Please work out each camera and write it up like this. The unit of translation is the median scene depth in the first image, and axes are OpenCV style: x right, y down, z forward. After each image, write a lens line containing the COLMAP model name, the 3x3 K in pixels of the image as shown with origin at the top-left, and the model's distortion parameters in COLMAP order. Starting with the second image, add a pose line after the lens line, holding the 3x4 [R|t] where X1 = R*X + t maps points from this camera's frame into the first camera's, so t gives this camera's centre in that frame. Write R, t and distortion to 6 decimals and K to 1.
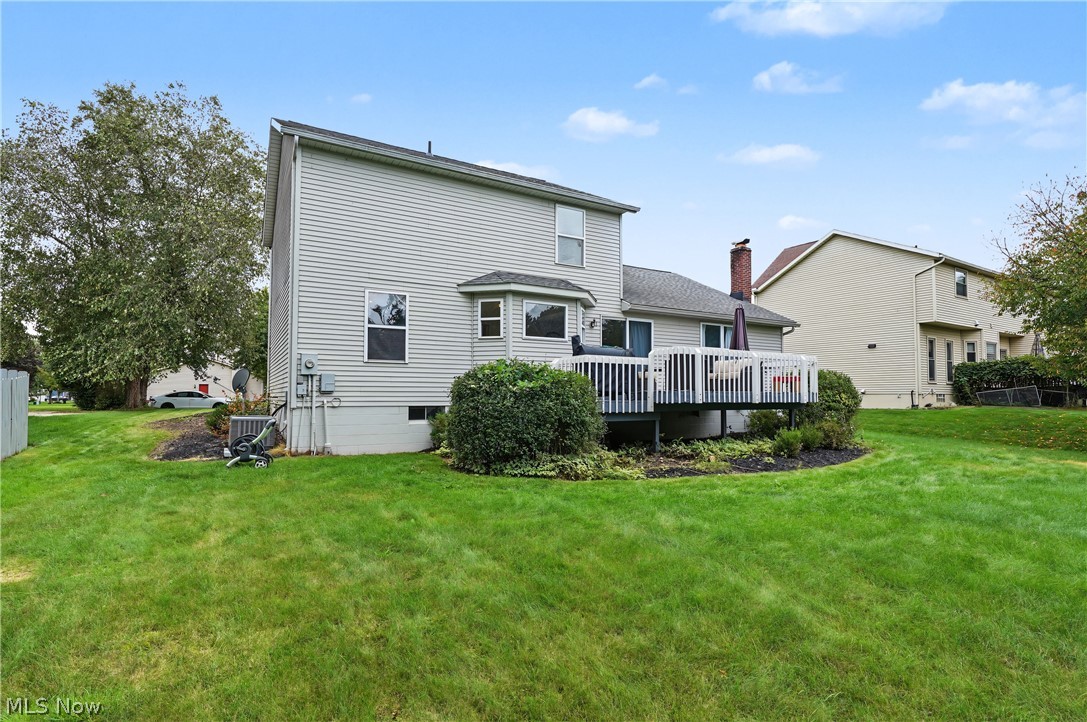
lens RADIAL K [[554.0, 0, 539.4], [0, 554.0, 369.0], [0, 0, 1]] dist [0.000769, 0.000093]
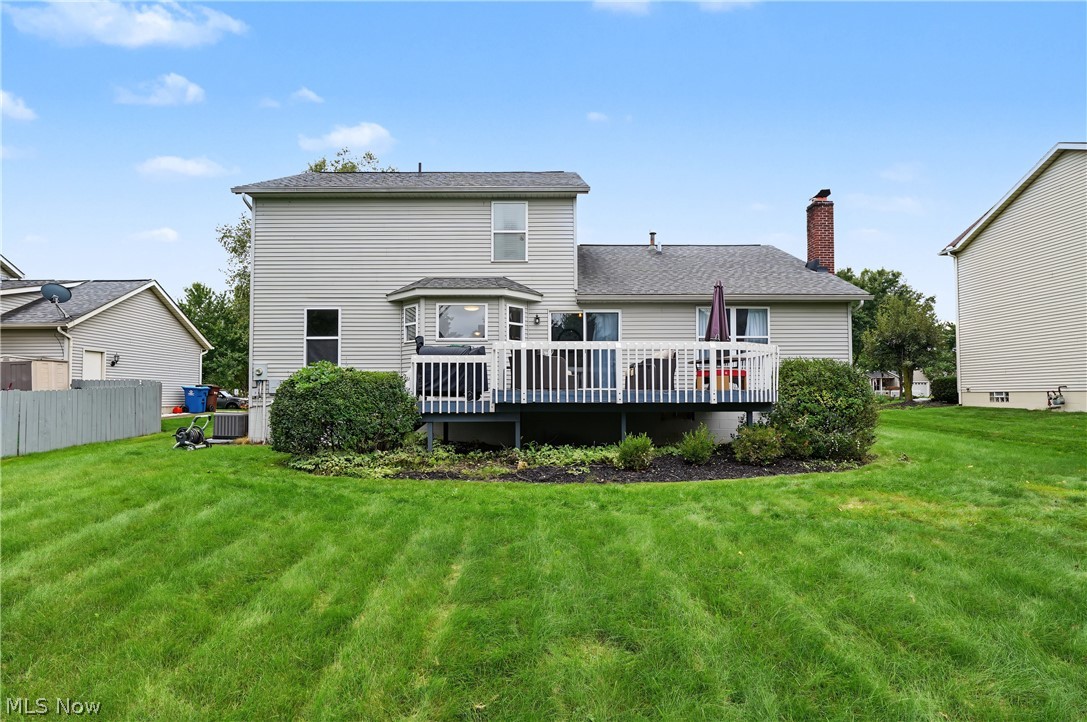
lens RADIAL K [[555.6, 0, 544.1], [0, 555.6, 388.6], [0, 0, 1]] dist [-0.001531, -0.000114]
pose [[0.864978, -0.011897, -0.501669, 0.663332], [0.031184, 0.999061, 0.030075, 0.009627], [0.500840, -0.041659, 0.864537, 0.196262]]
